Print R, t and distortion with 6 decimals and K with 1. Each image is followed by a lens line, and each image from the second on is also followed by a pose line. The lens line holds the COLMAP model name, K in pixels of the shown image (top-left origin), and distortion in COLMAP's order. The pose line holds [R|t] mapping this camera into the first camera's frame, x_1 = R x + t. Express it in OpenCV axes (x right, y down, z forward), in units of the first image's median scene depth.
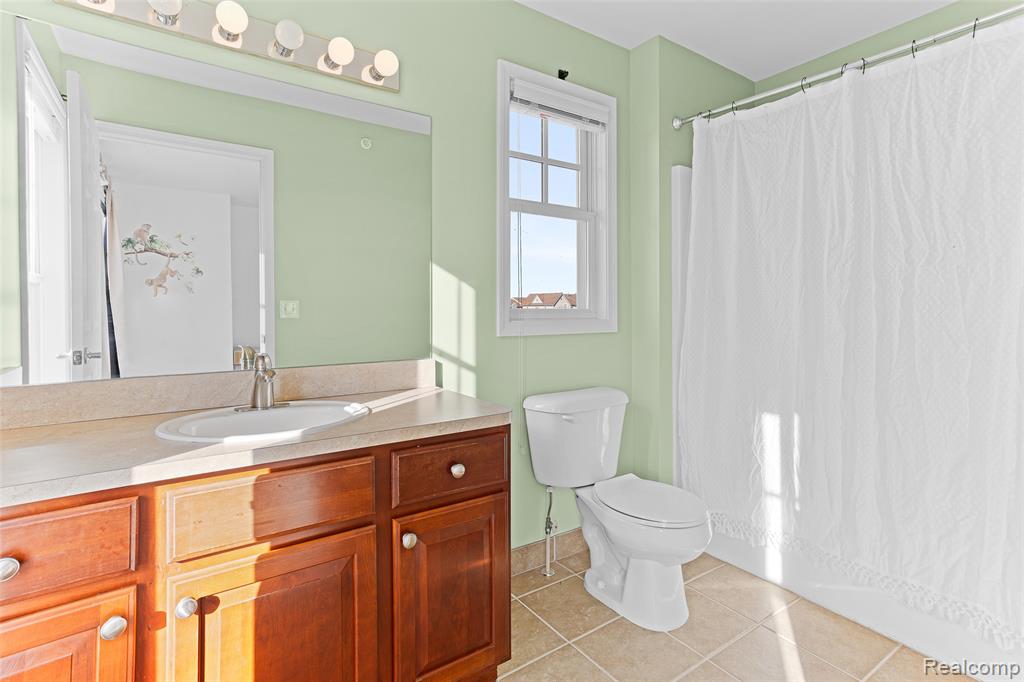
lens RADIAL K [[496.8, 0, 513.7], [0, 496.8, 326.3], [0, 0, 1]] dist [0.028432, 0.000229]
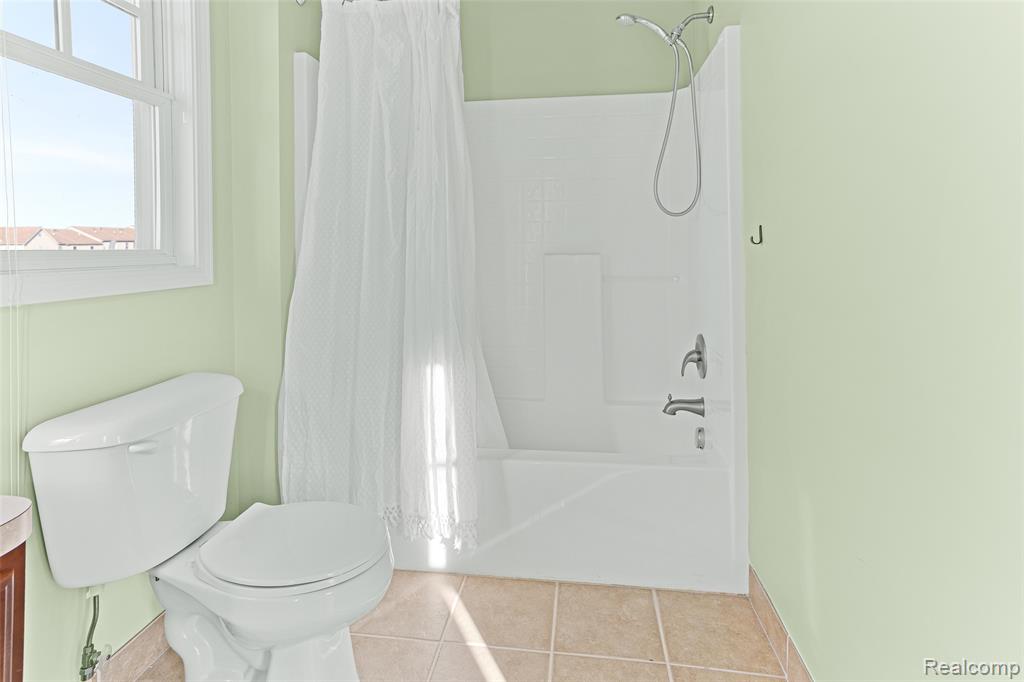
lens RADIAL K [[517.2, 0, 513.0], [0, 517.2, 251.0], [0, 0, 1]] dist [0.005223, 0.002600]
pose [[0.670077, -0.012514, 0.742186, -0.034460], [0.034362, 0.999309, -0.014175, -0.010109], [-0.741496, 0.035001, 0.670044, 0.284886]]
